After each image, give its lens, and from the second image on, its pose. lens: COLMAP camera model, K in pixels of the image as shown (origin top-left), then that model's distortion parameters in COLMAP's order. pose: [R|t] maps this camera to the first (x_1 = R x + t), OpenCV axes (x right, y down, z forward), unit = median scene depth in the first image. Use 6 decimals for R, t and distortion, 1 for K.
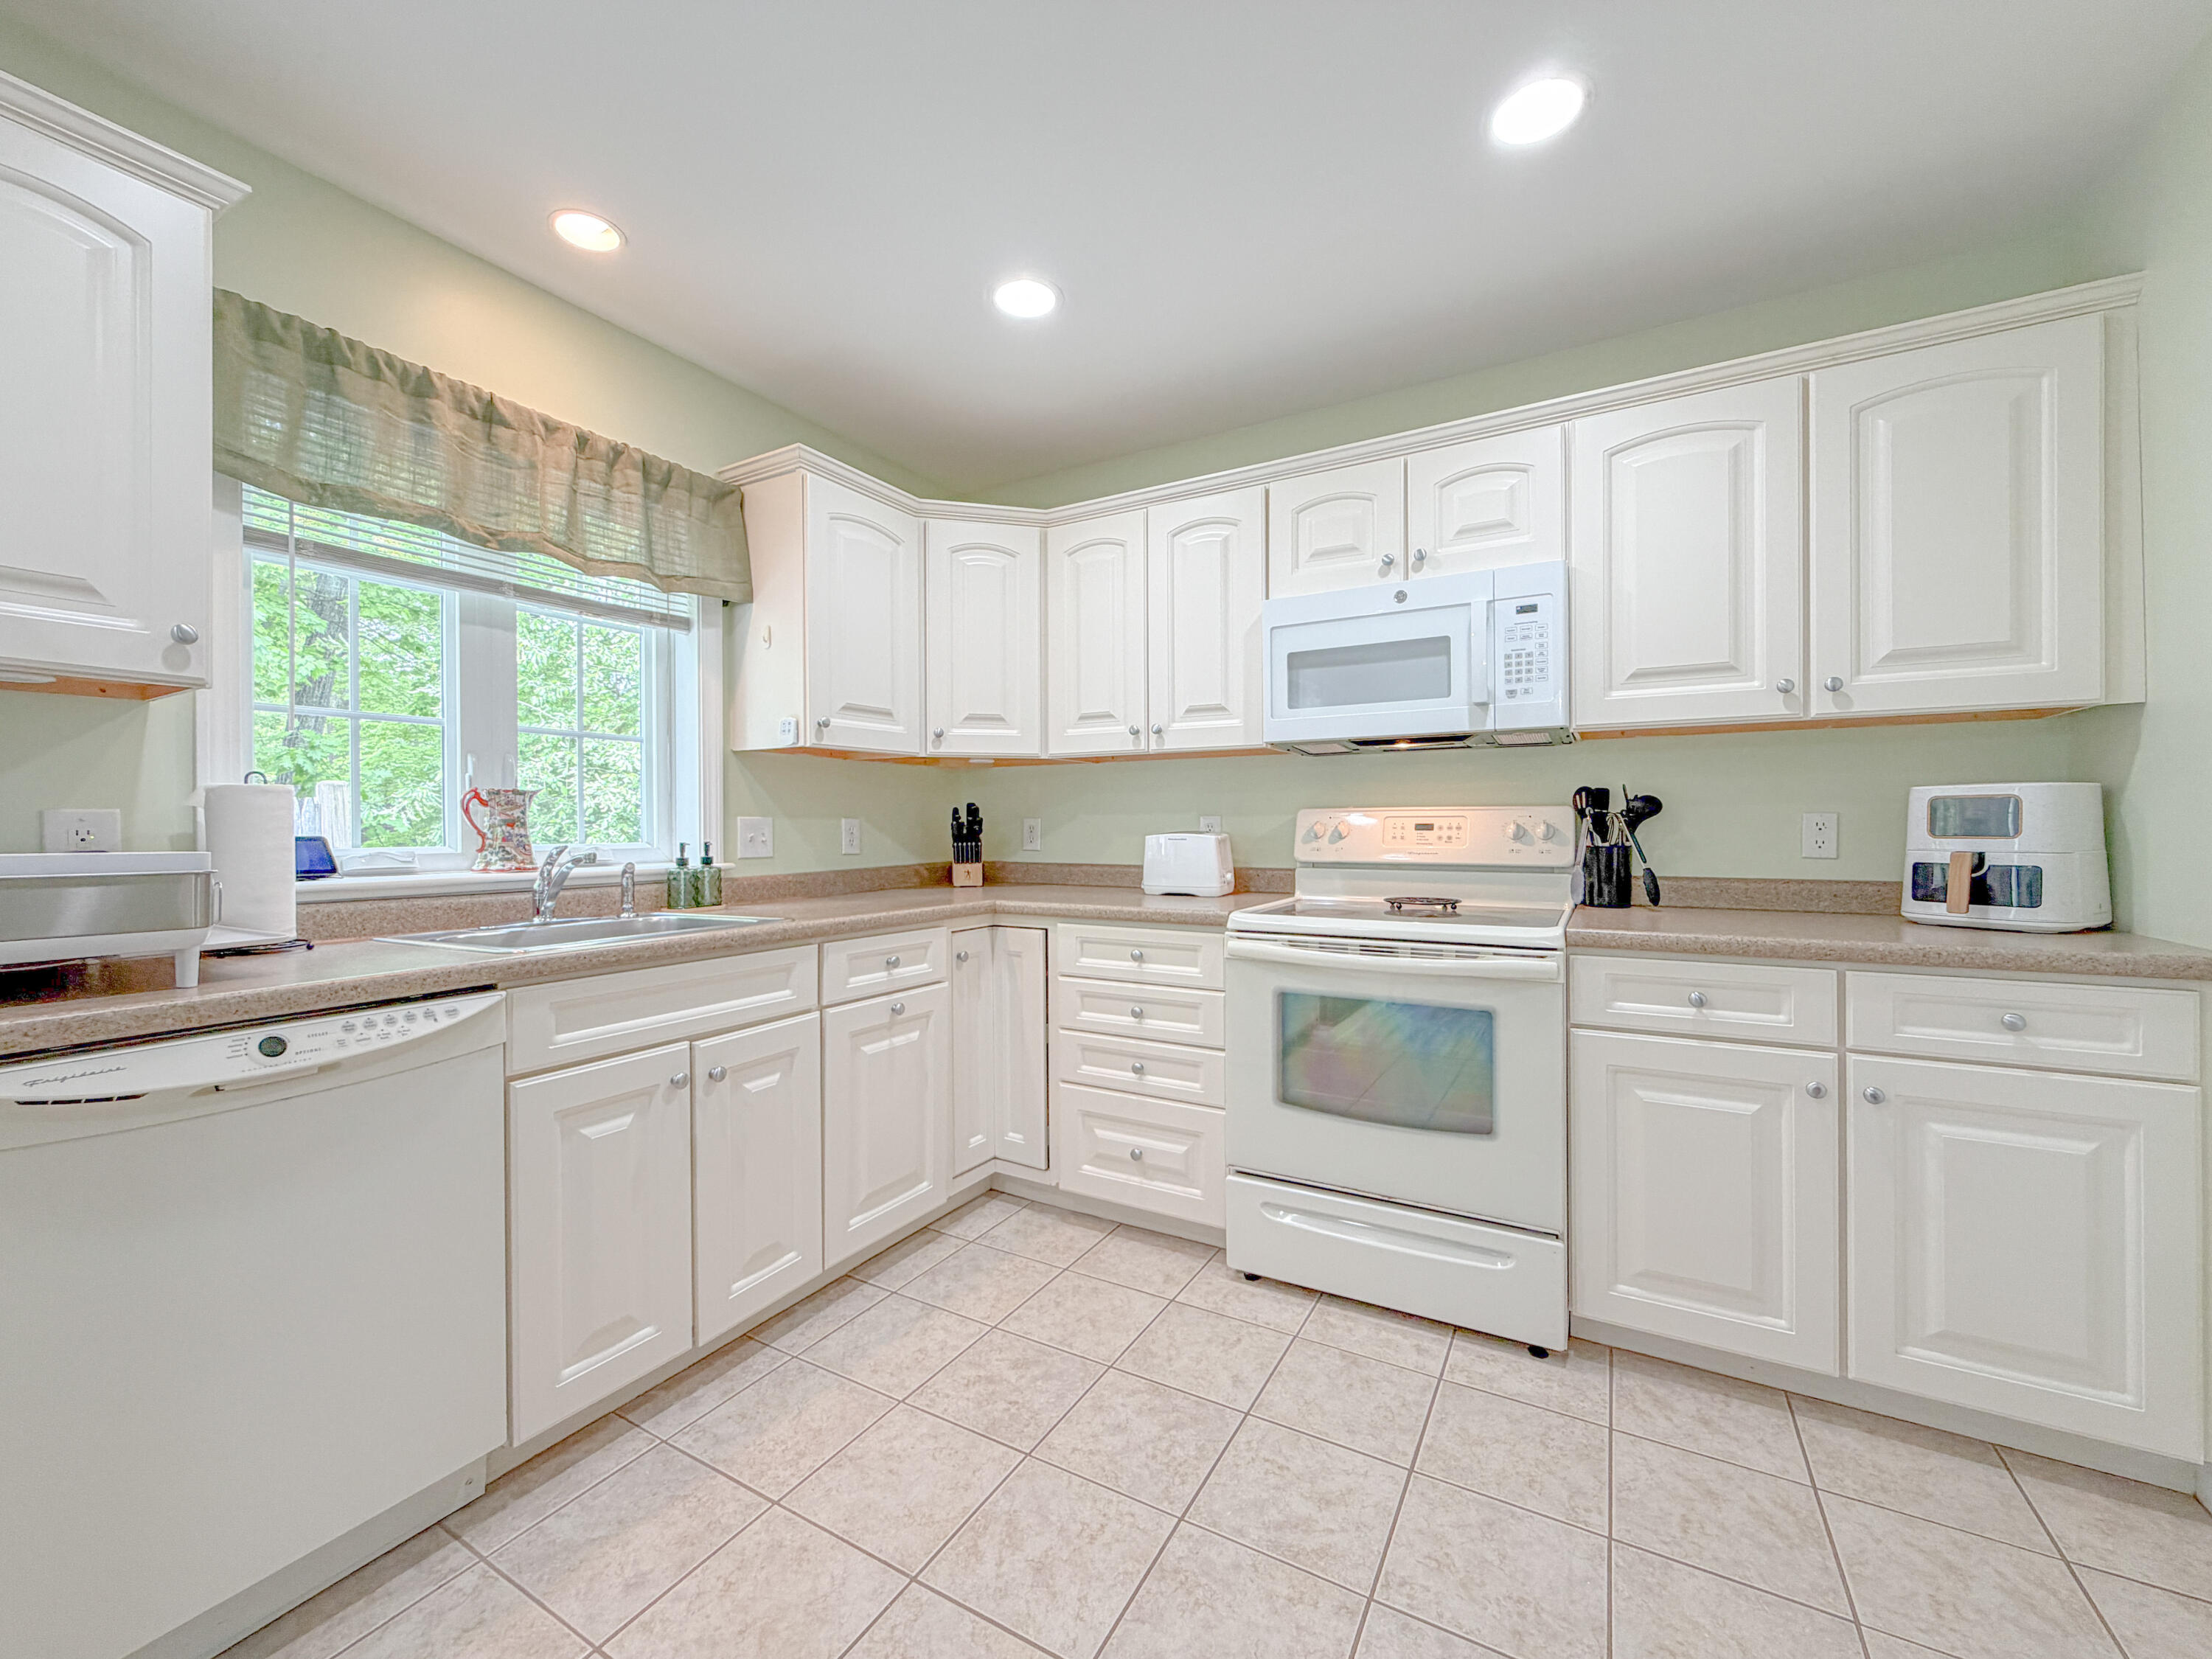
lens RADIAL K [[887.2, 0, 1090.8], [0, 887.2, 826.7], [0, 0, 1]] dist [0.000318, -0.000052]
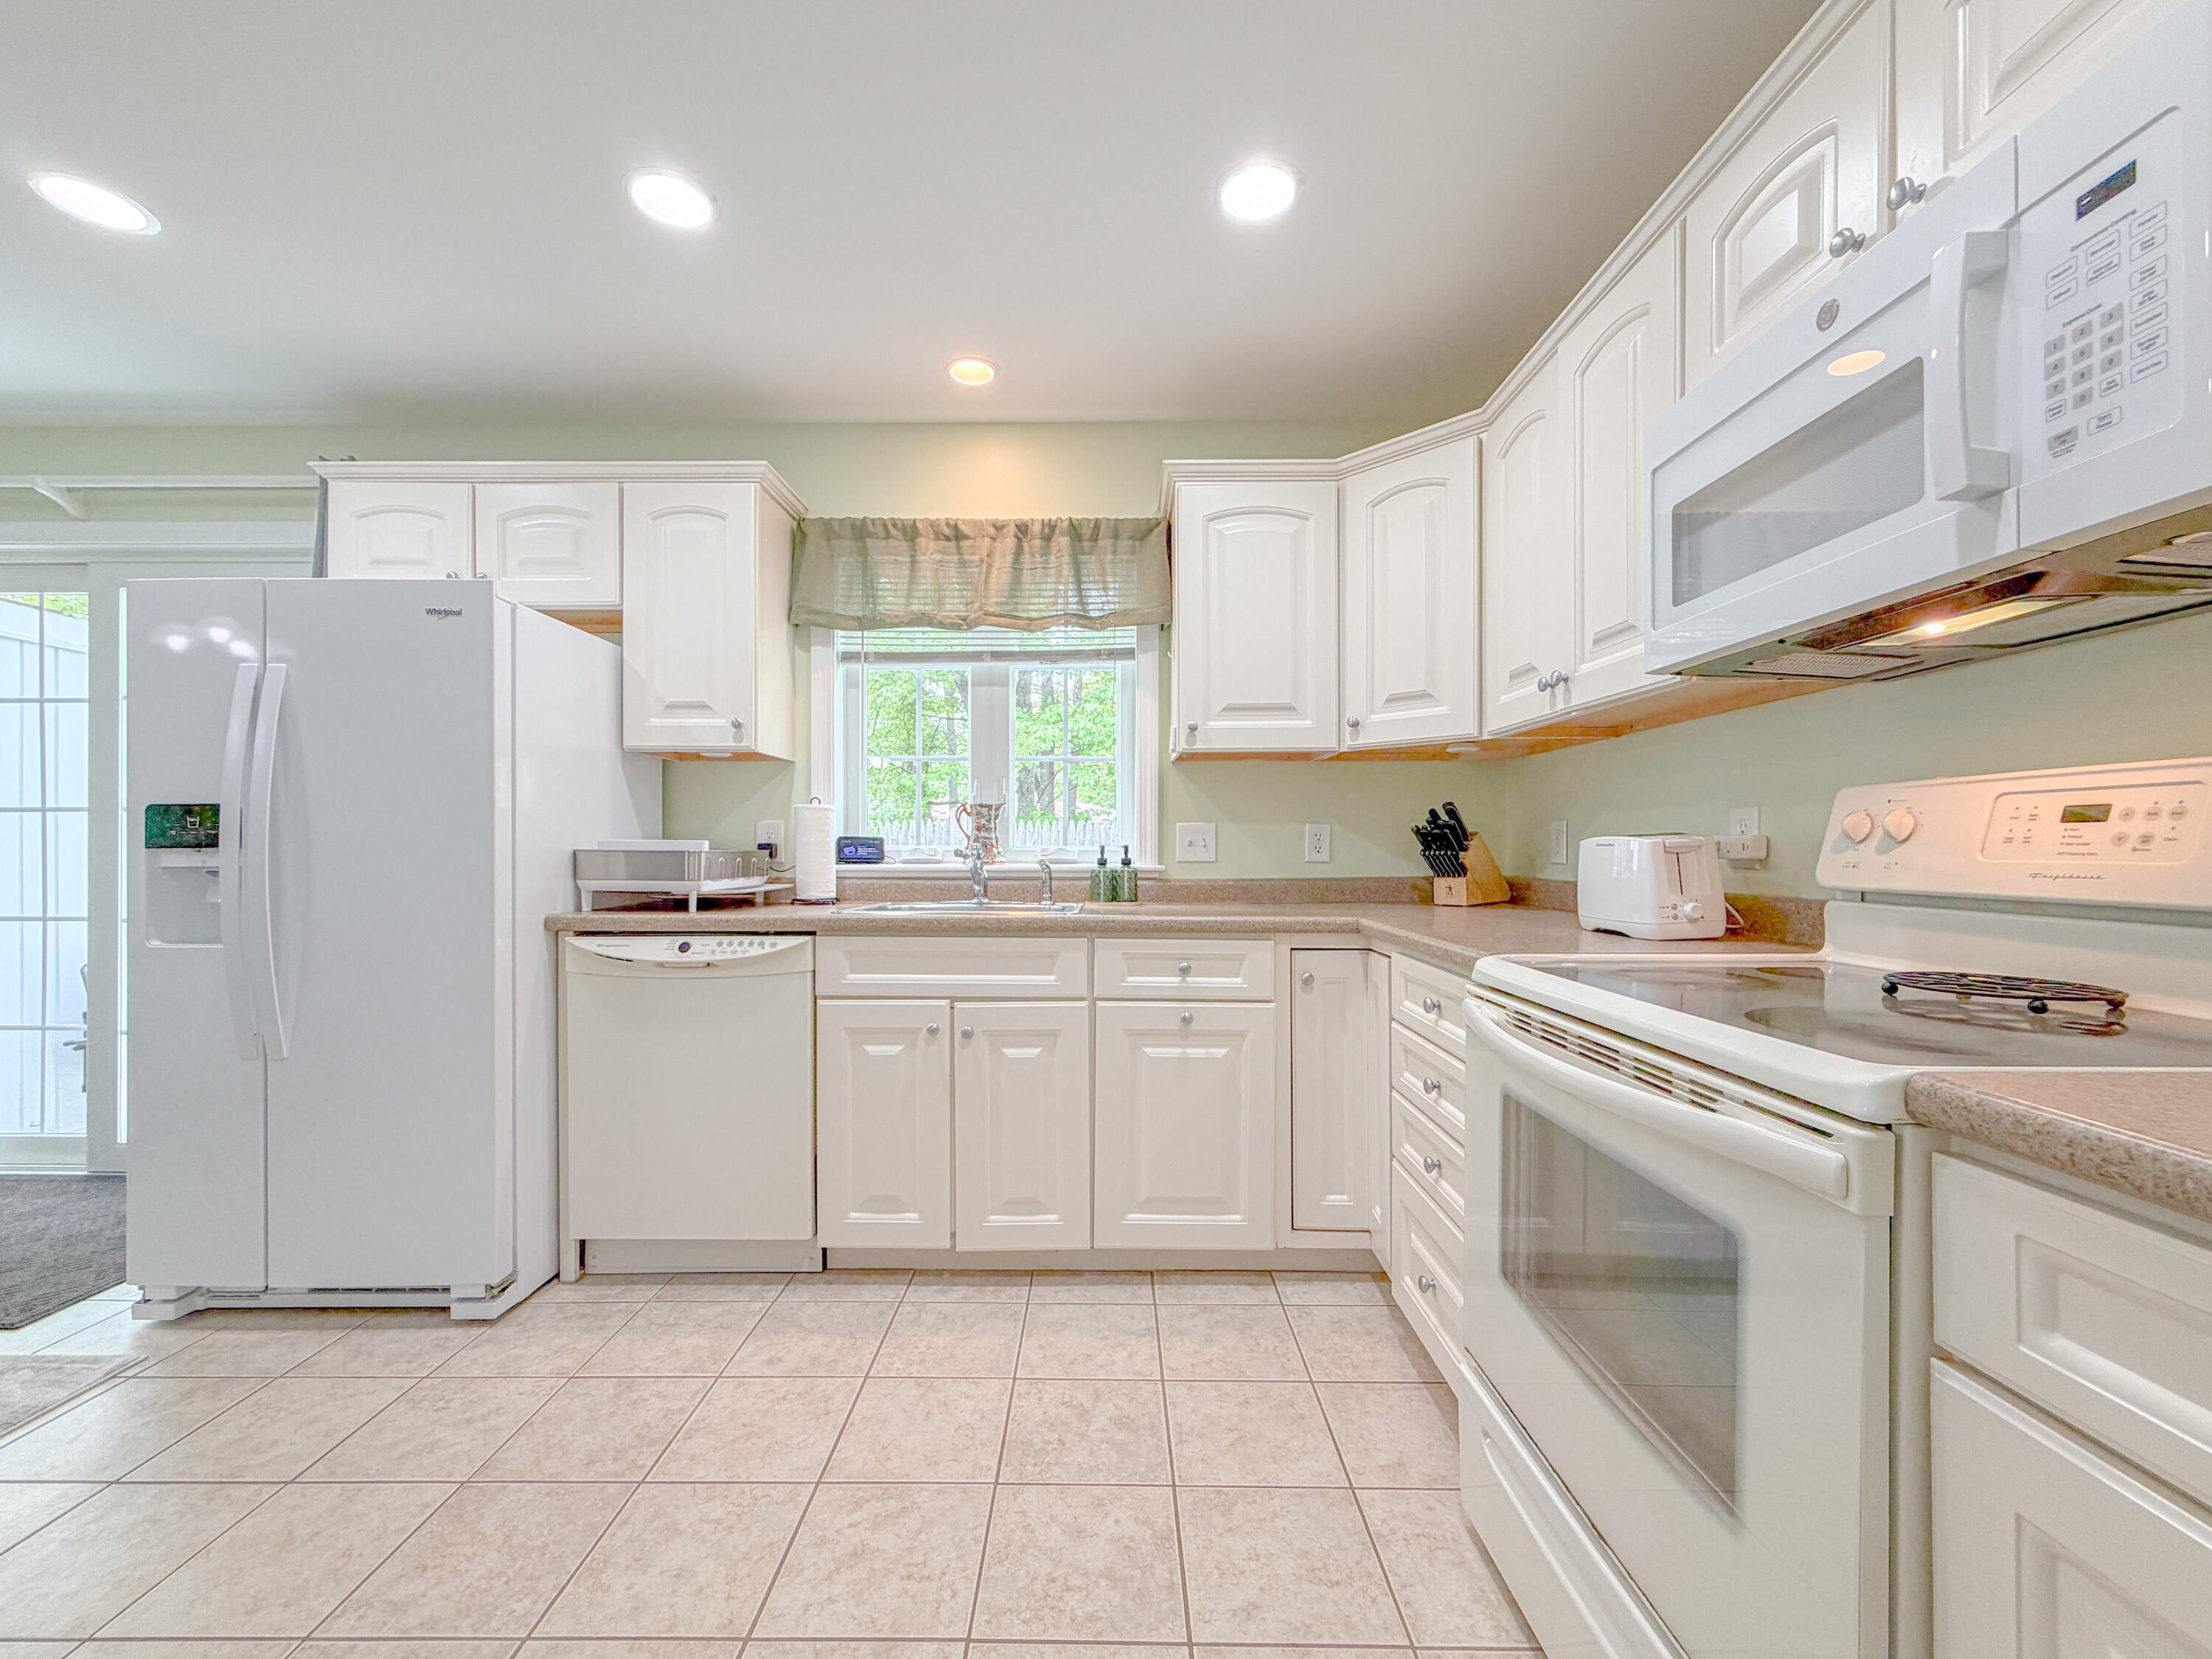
lens RADIAL K [[887.2, 0, 1106.6], [0, 887.2, 853.2], [0, 0, 1]] dist [0.000318, -0.000052]
pose [[0.499973, 0.009694, -0.865987, 0.606541], [-0.004770, 0.999953, 0.008440, 0.020823], [0.866028, -0.000089, 0.499996, 0.476401]]
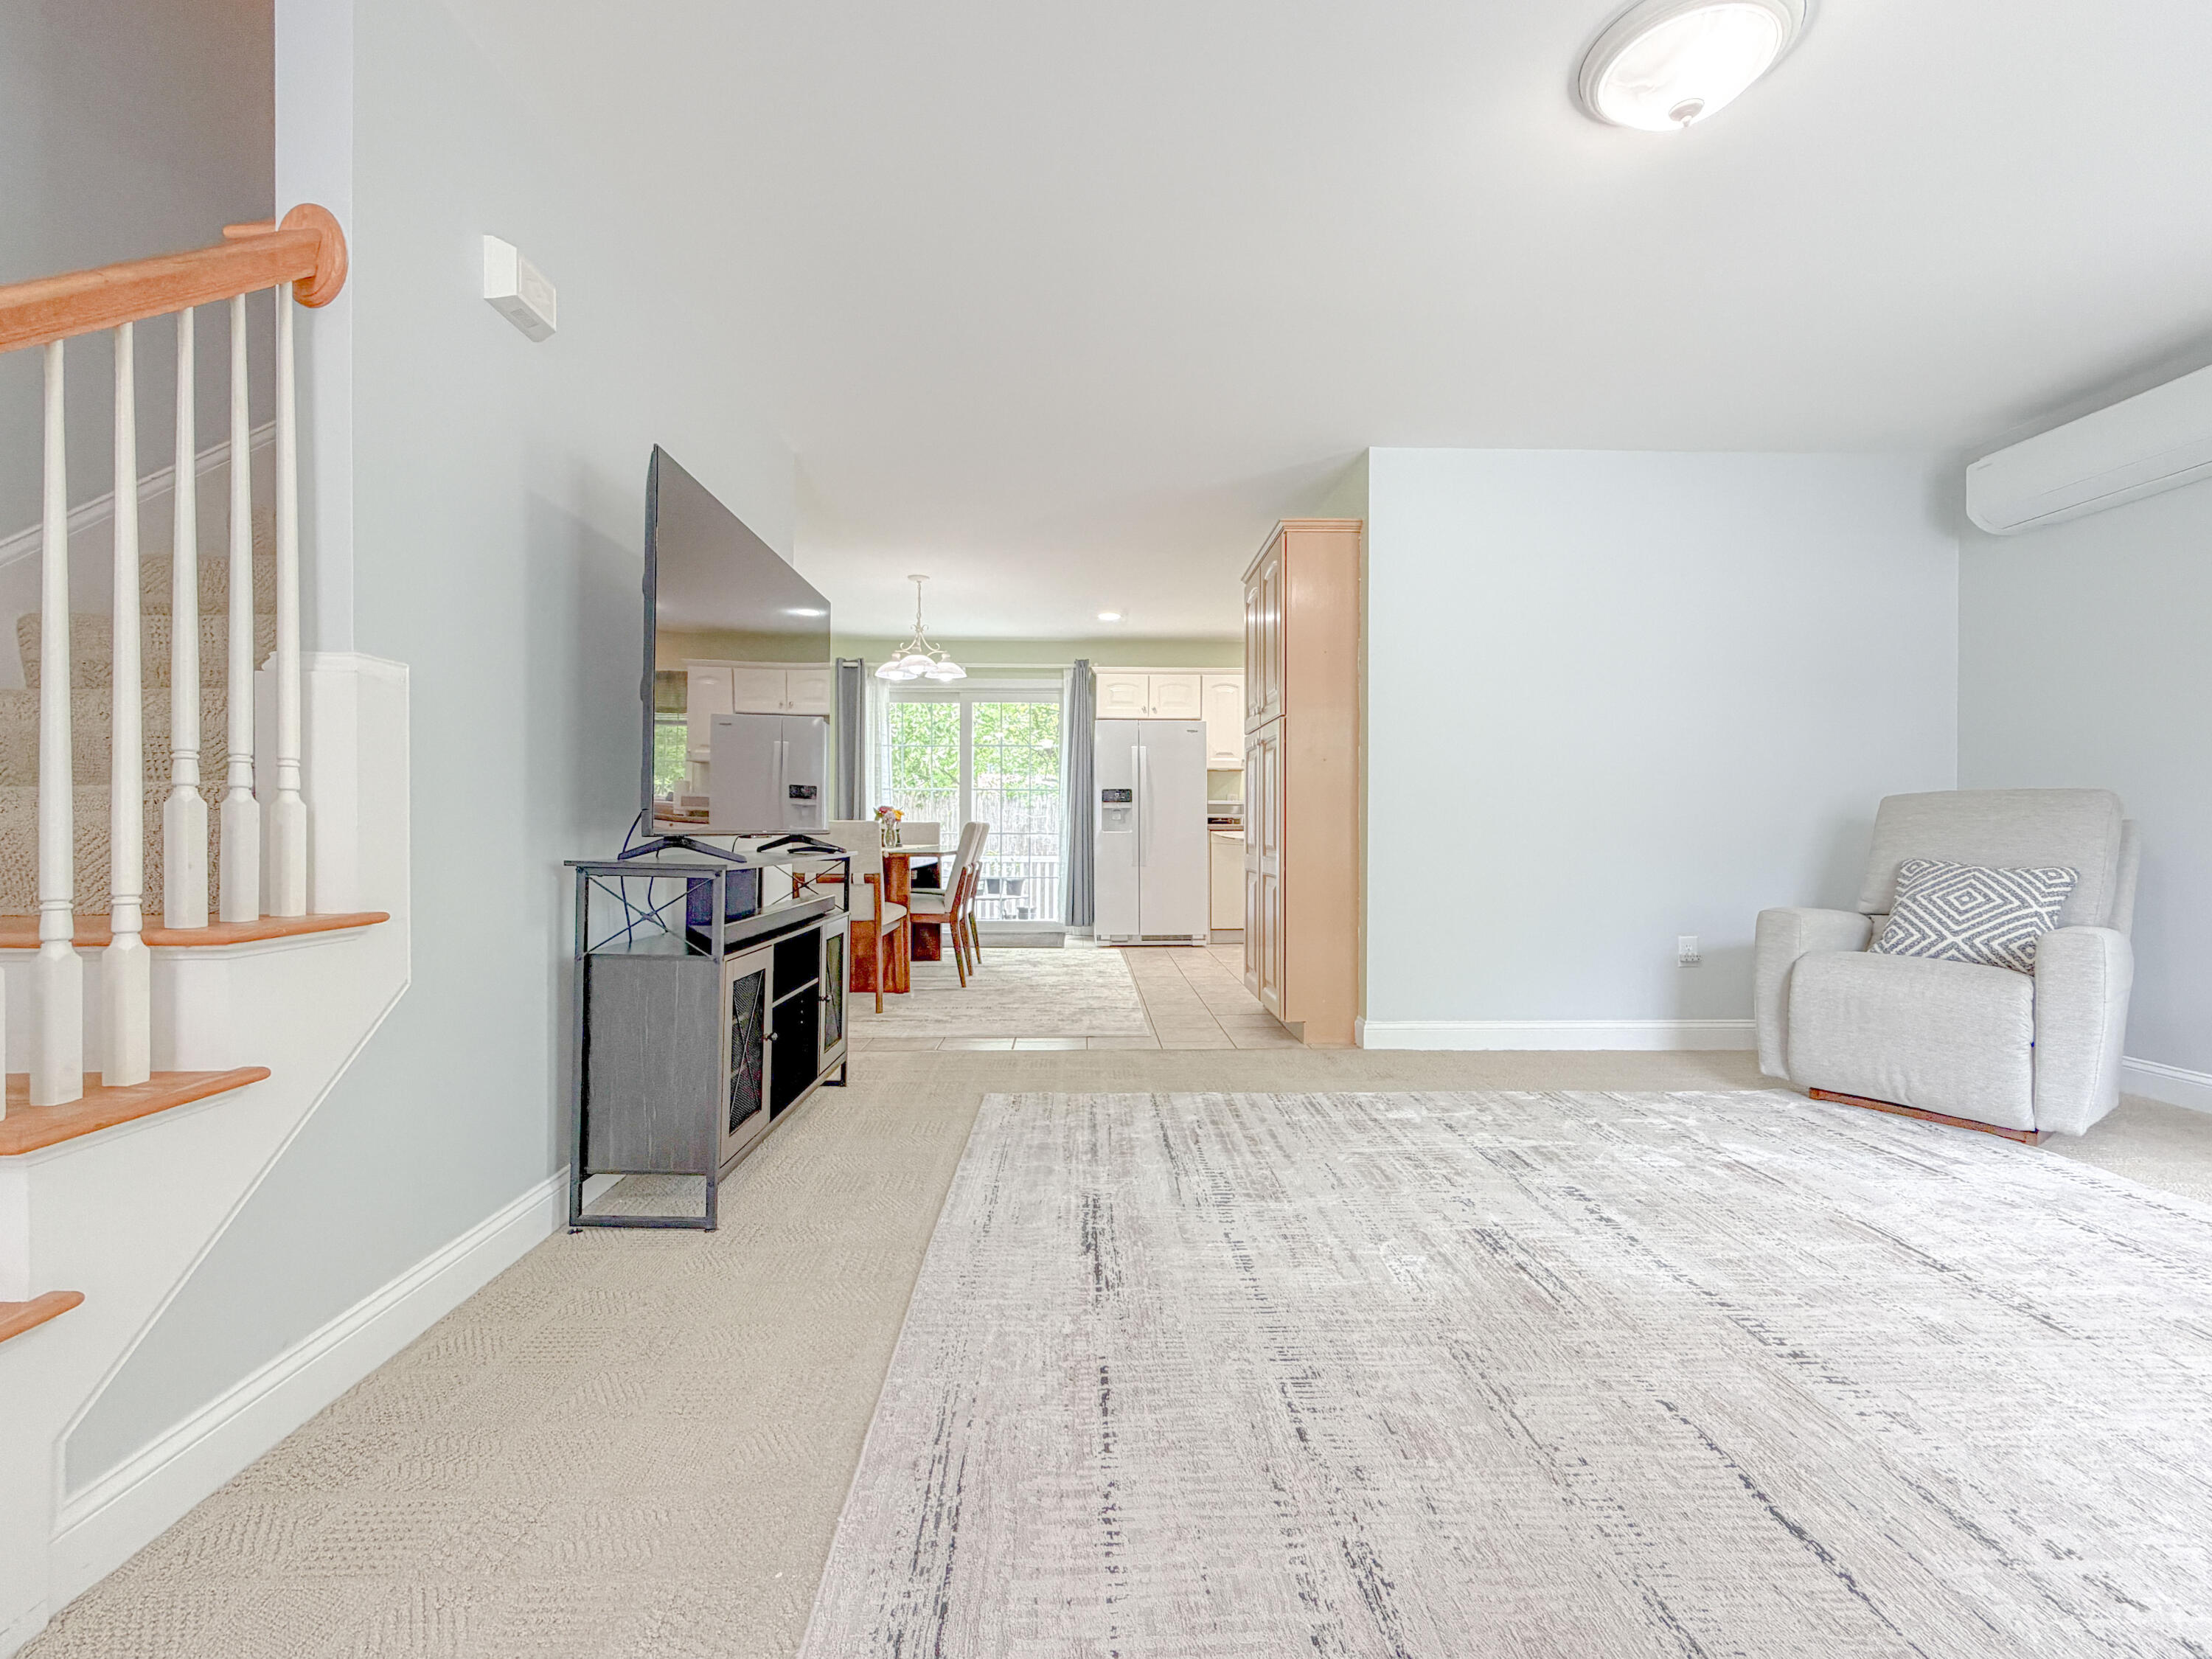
lens RADIAL K [[983.1, 0, 1098.6], [0, 983.1, 826.4], [0, 0, 1]] dist [0.004886, 0.000777]
pose [[0.517383, 0.010248, -0.855693, 2.226143], [-0.005809, 0.999947, 0.008463, 0.082427], [0.855734, 0.000592, 0.517415, -1.741211]]
